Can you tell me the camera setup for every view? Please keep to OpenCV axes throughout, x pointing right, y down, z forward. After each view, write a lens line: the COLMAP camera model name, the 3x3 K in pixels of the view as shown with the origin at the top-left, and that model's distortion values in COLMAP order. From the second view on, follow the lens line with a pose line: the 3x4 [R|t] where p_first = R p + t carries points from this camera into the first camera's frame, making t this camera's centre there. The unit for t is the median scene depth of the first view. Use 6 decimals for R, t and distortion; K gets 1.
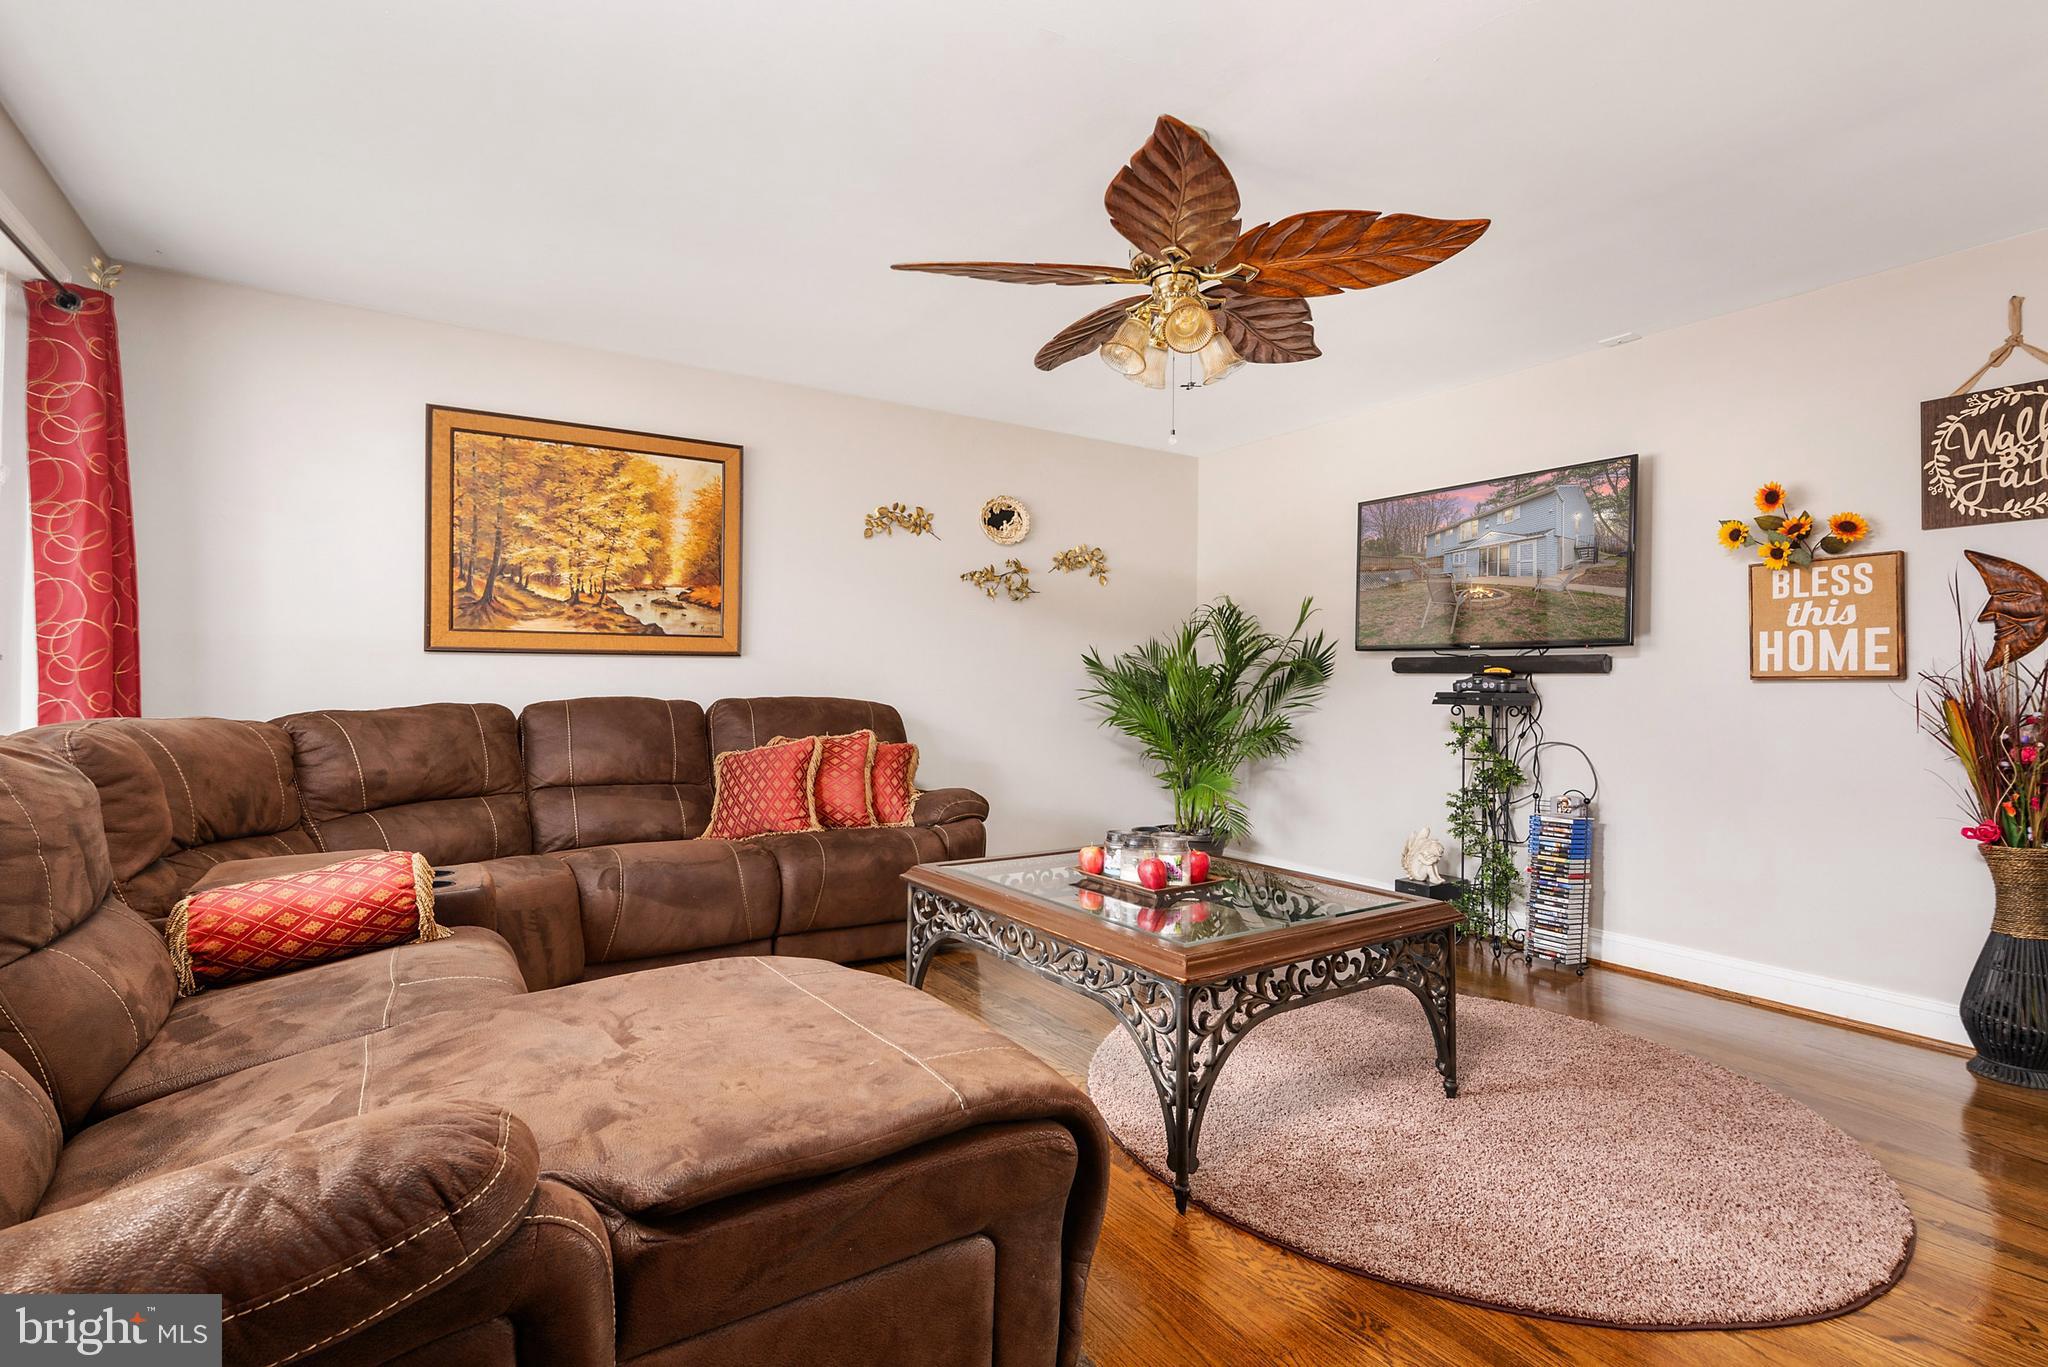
lens RADIAL K [[935.2, 0, 1027.1], [0, 935.2, 684.3], [0, 0, 1]] dist [0.001893, 0.000439]
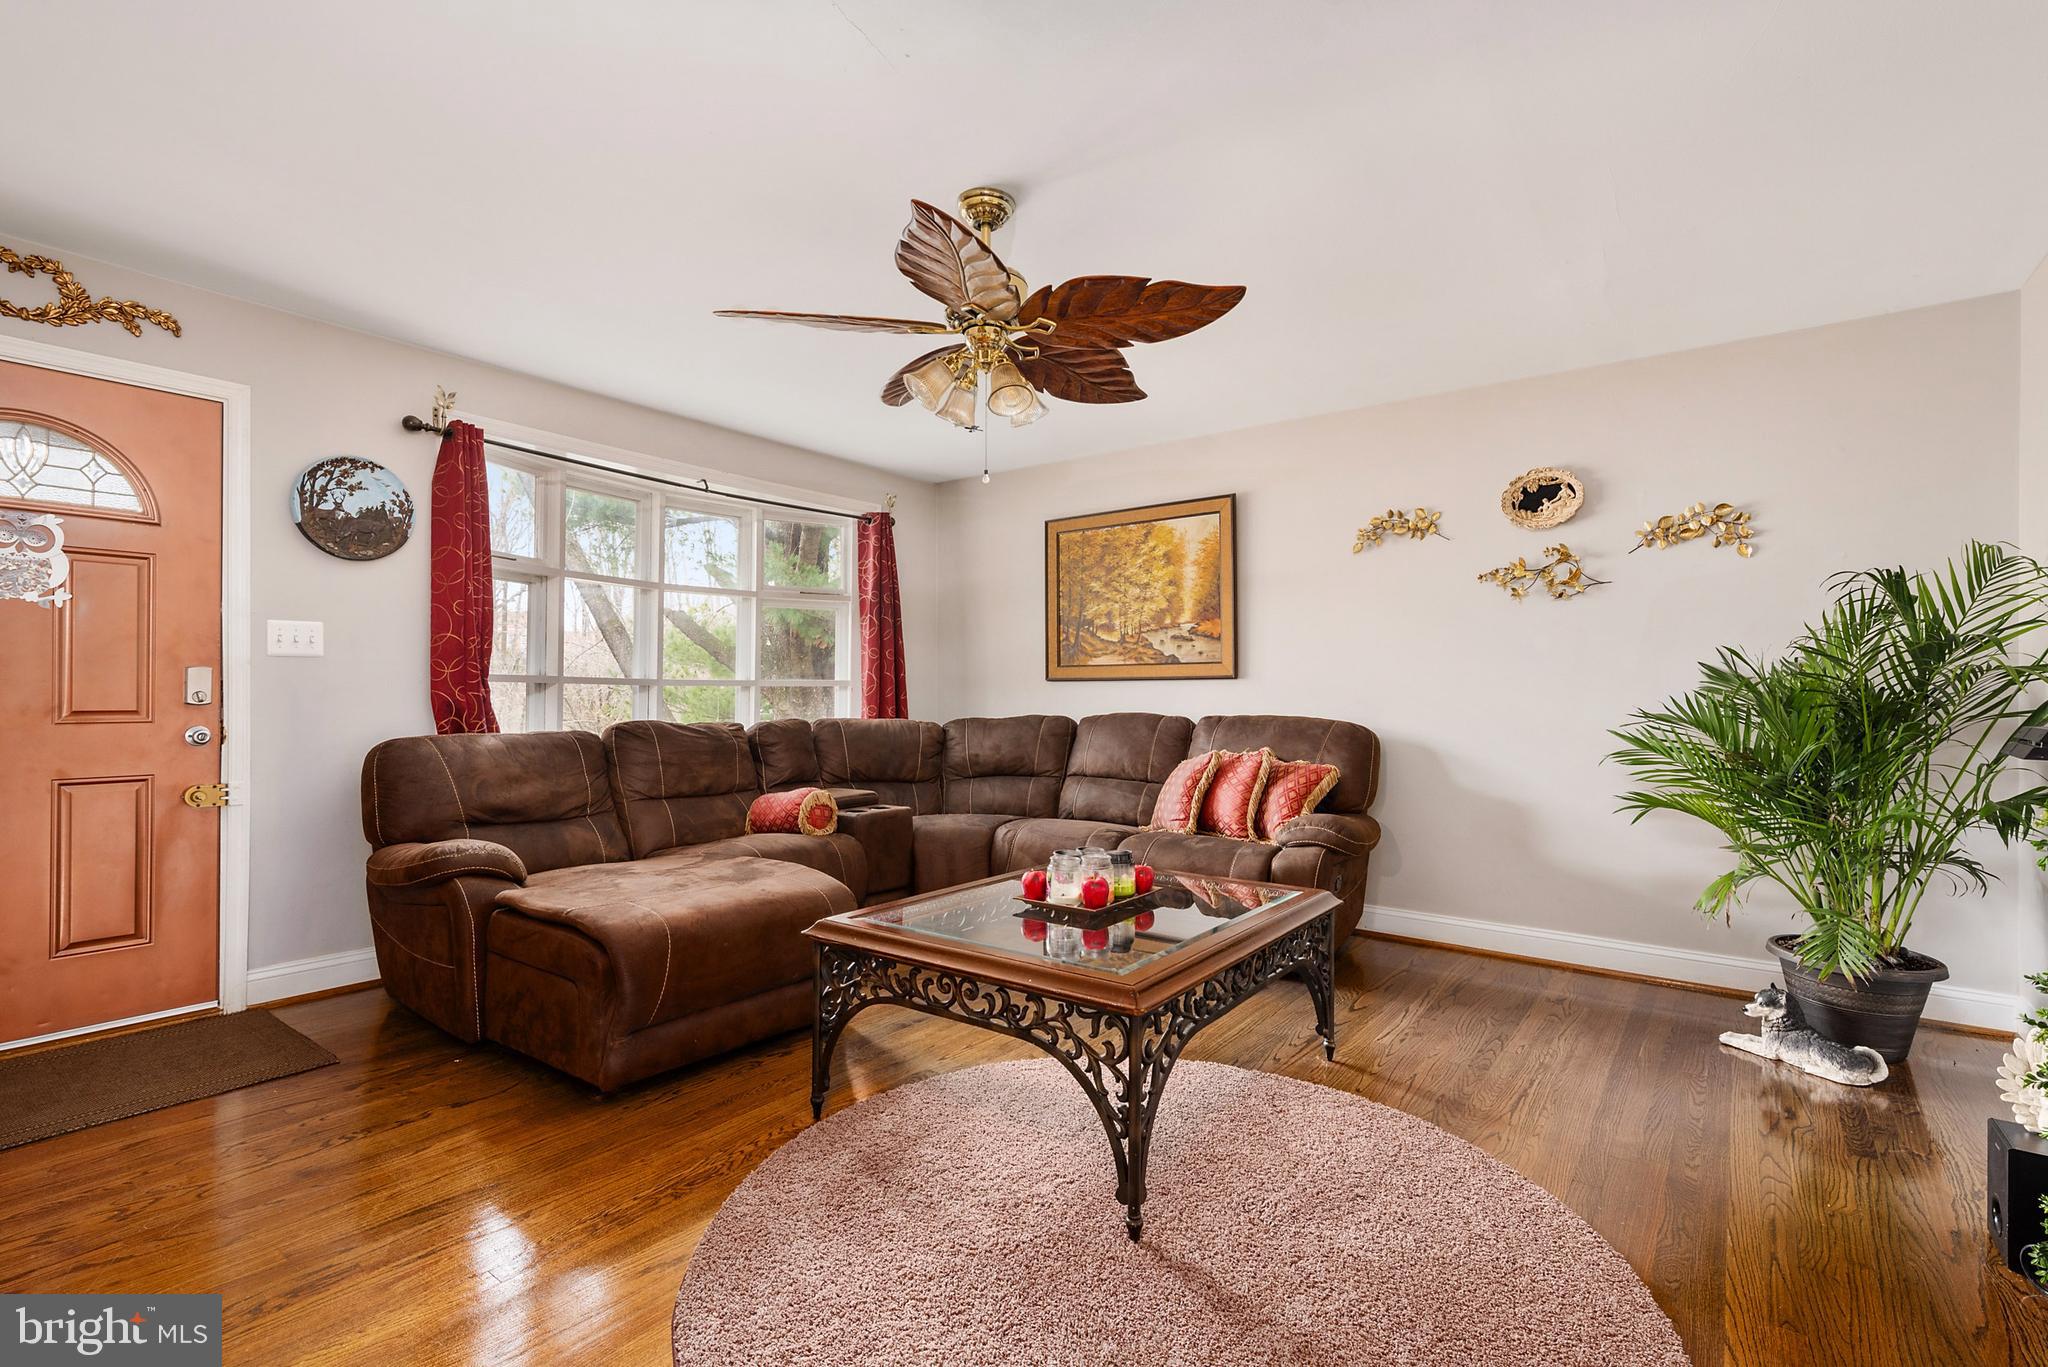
lens RADIAL K [[935.2, 0, 1034.7], [0, 935.2, 695.9], [0, 0, 1]] dist [0.001893, 0.000439]
pose [[0.347105, -0.001072, -0.937826, 0.722992], [-0.001716, 0.999997, -0.001778, -0.007207], [0.937825, 0.002226, 0.347102, 0.404177]]
